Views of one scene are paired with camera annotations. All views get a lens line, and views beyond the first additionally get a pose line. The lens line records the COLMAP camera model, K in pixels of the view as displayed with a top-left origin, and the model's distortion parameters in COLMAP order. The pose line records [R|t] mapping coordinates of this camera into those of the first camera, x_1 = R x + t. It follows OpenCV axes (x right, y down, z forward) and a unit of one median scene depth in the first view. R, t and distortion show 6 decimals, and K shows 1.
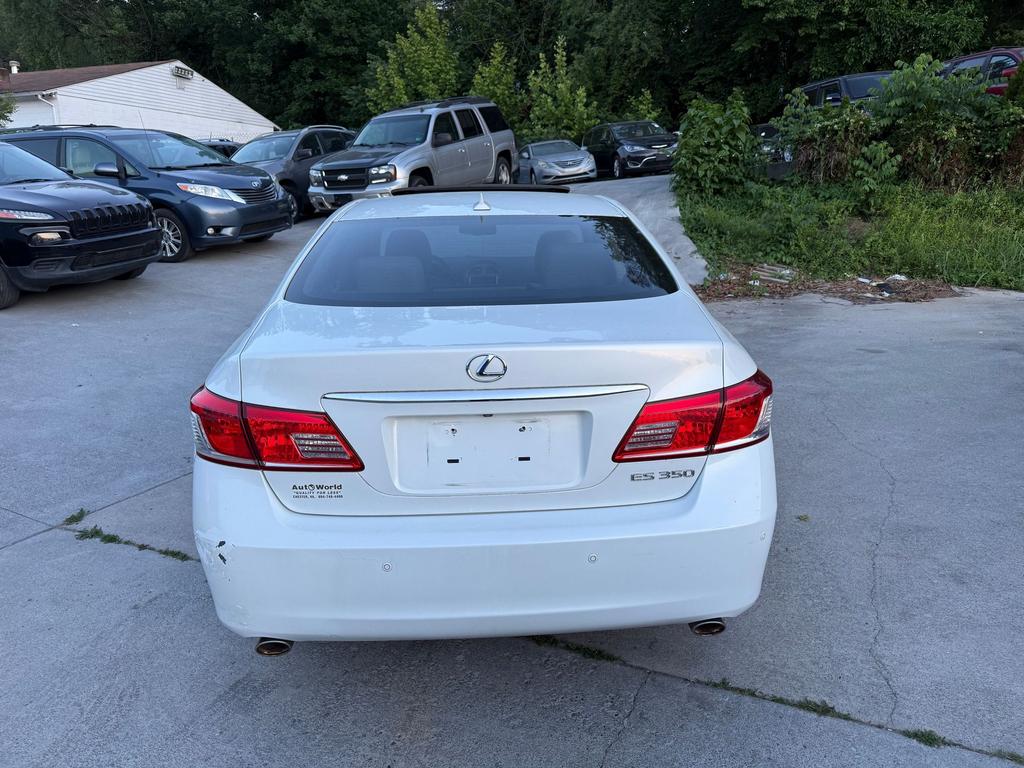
lens RADIAL K [[736.7, 0, 512.0], [0, 736.7, 384.0], [0, 0, 1]] dist [0.008883, -0.019850]
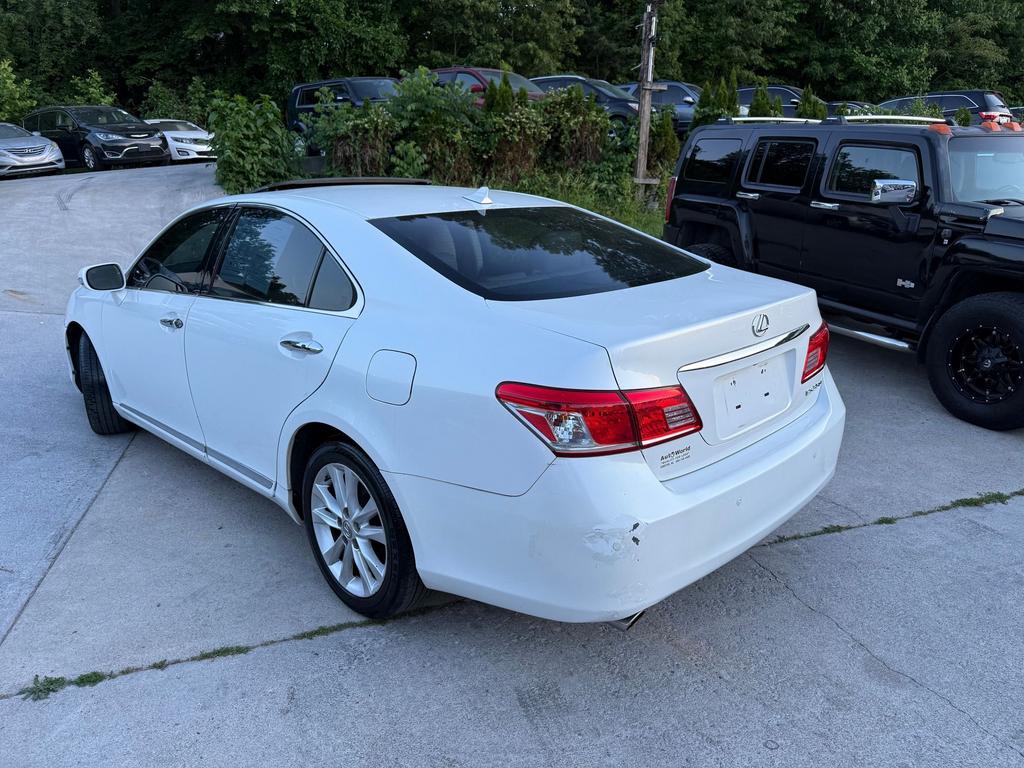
lens RADIAL K [[736.7, 0, 512.0], [0, 736.7, 384.0], [0, 0, 1]] dist [0.008883, -0.019850]
pose [[0.746639, -0.173097, 0.642315, -0.175397], [0.167852, 0.983332, 0.069883, -0.012395], [-0.643705, 0.055636, 0.763248, 0.047396]]
